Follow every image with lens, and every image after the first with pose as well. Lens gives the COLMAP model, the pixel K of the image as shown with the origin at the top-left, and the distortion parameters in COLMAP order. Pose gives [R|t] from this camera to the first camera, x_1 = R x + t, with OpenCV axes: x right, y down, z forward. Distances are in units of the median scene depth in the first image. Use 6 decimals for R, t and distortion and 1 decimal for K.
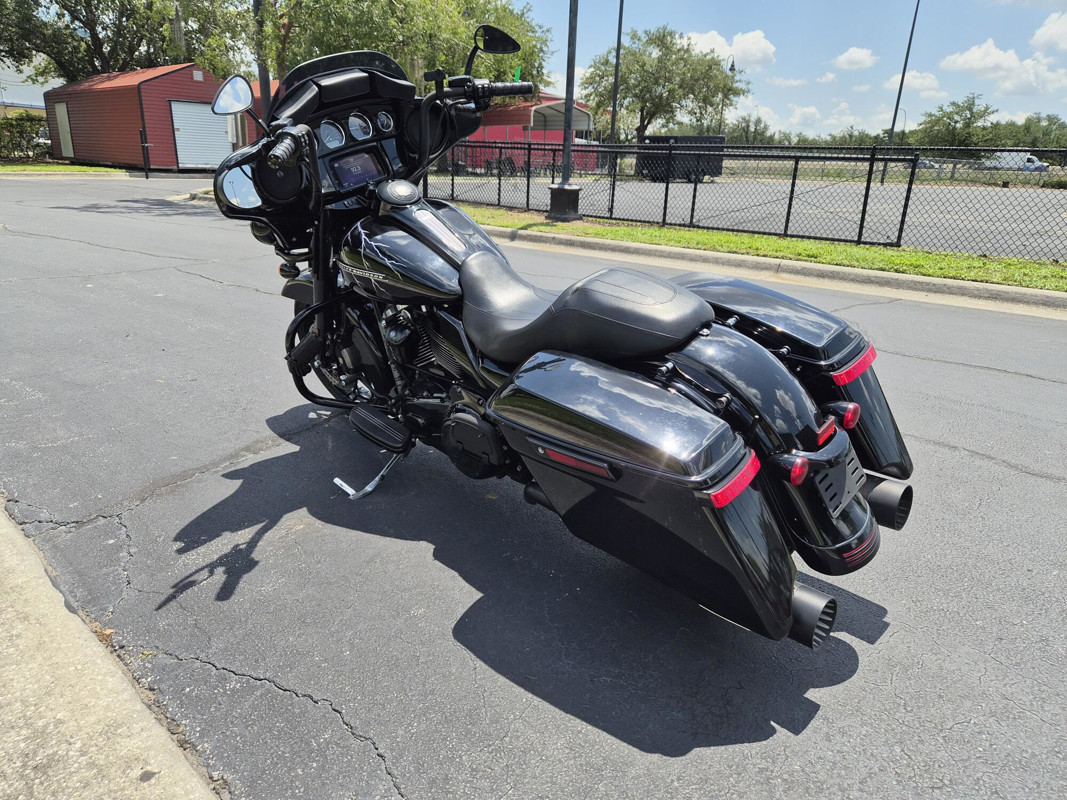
lens RADIAL K [[718.7, 0, 535.2], [0, 718.7, 392.2], [0, 0, 1]] dist [0.054082, -0.043402]
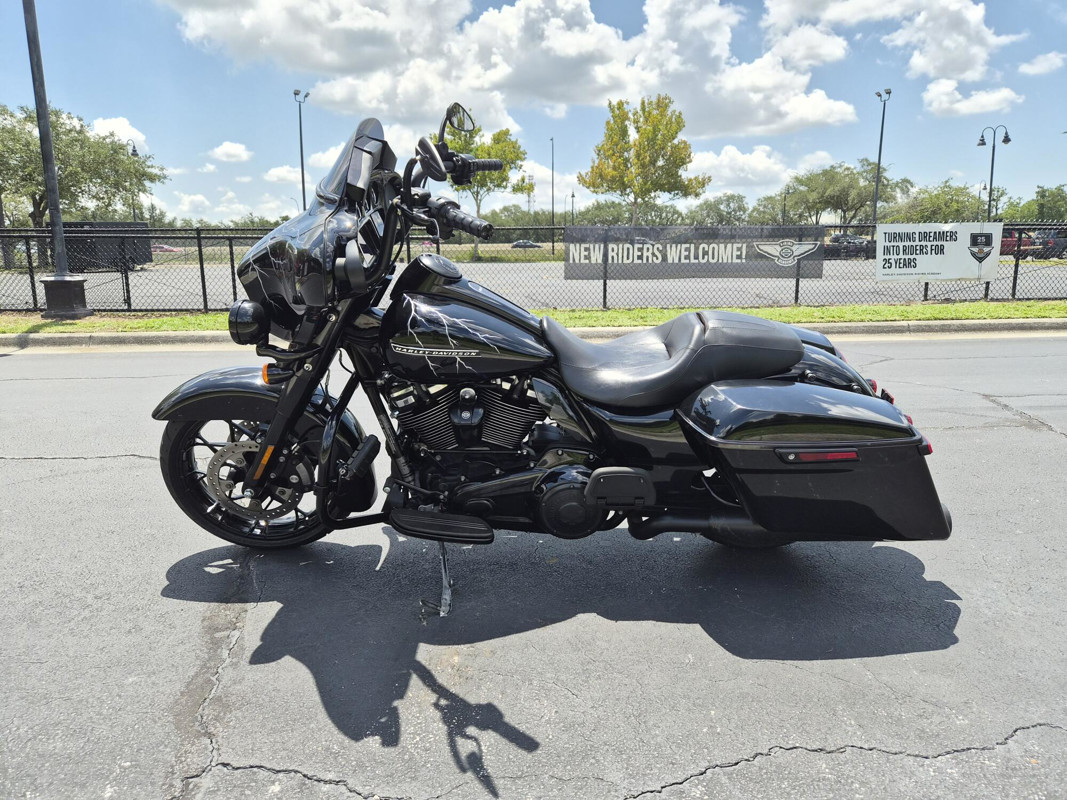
lens RADIAL K [[718.7, 0, 539.3], [0, 718.7, 375.5], [0, 0, 1]] dist [0.054082, -0.043402]
pose [[0.718628, -0.157530, 0.677317, -0.078280], [0.244563, 0.969033, -0.034103, -0.007917], [-0.650970, 0.190154, 0.734901, 0.026786]]
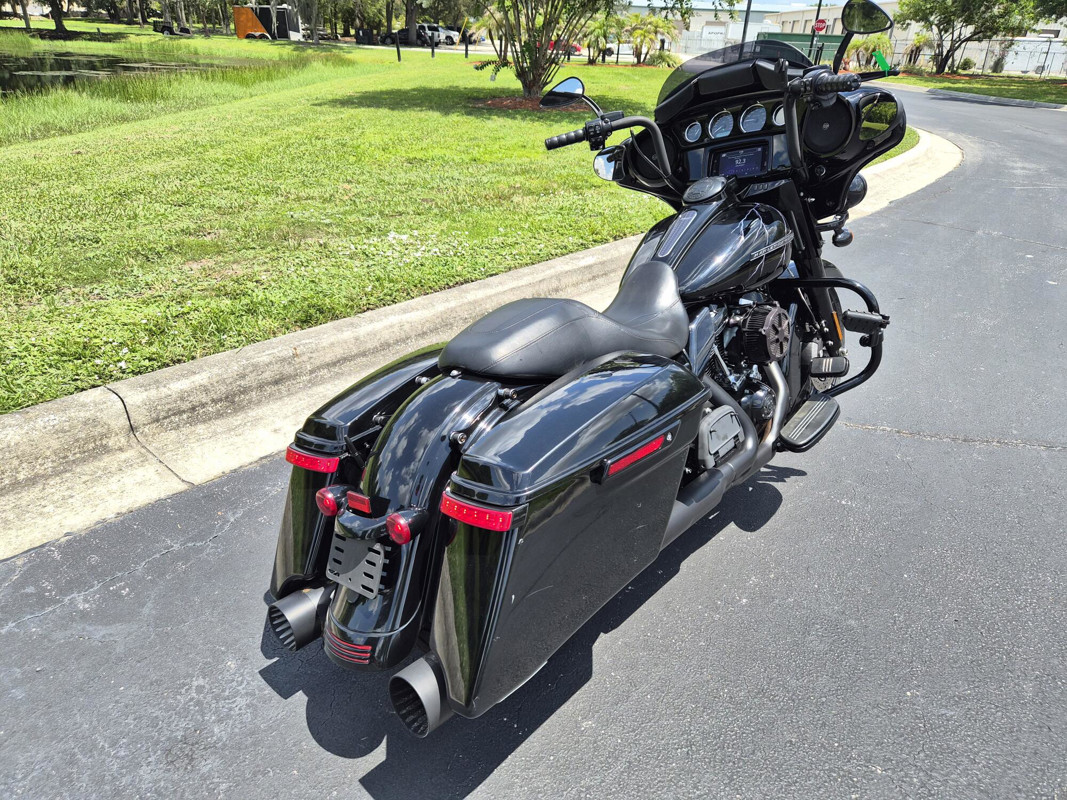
lens RADIAL K [[718.7, 0, 520.8], [0, 718.7, 390.9], [0, 0, 1]] dist [0.054082, -0.043402]
pose [[0.017510, 0.418143, -0.908212, 0.084315], [-0.347849, 0.854155, 0.386549, -0.035024], [0.937387, 0.309153, 0.160407, 0.072256]]
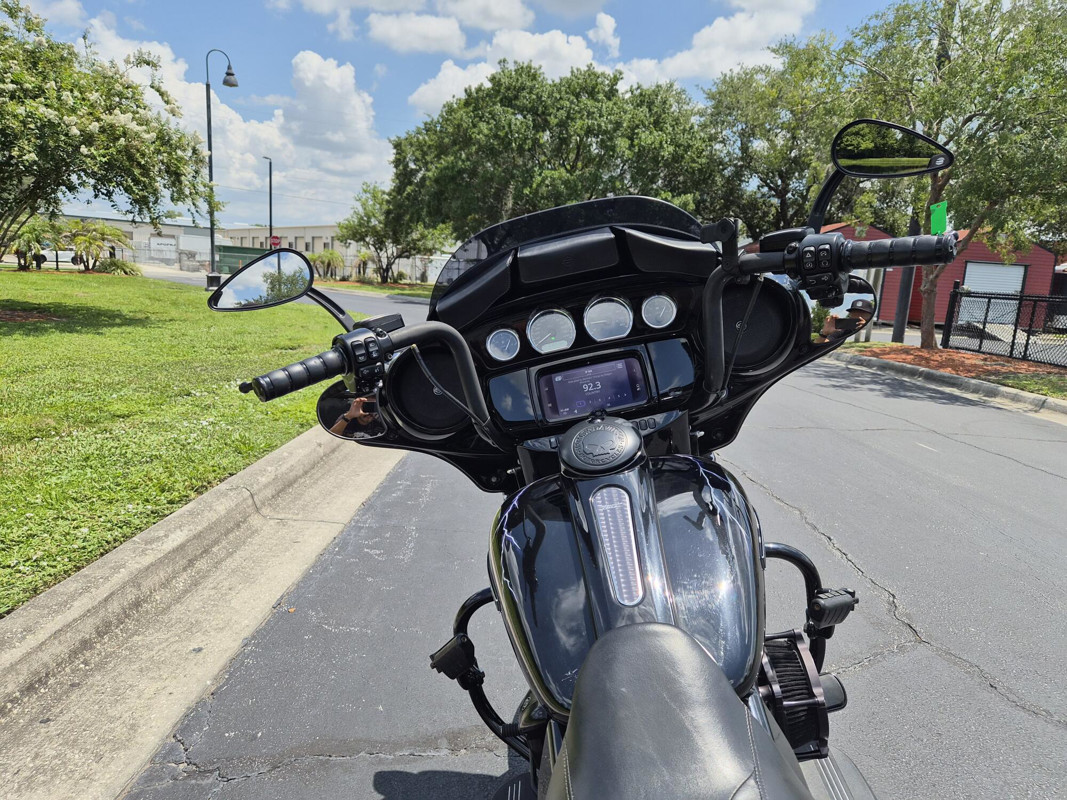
lens RADIAL K [[718.7, 0, 524.2], [0, 718.7, 400.1], [0, 0, 1]] dist [0.054082, -0.043402]
pose [[0.652125, 0.139583, -0.745150, 0.016667], [-0.271929, 0.960565, -0.058047, -0.027278], [0.707663, 0.240482, 0.664365, 0.063105]]
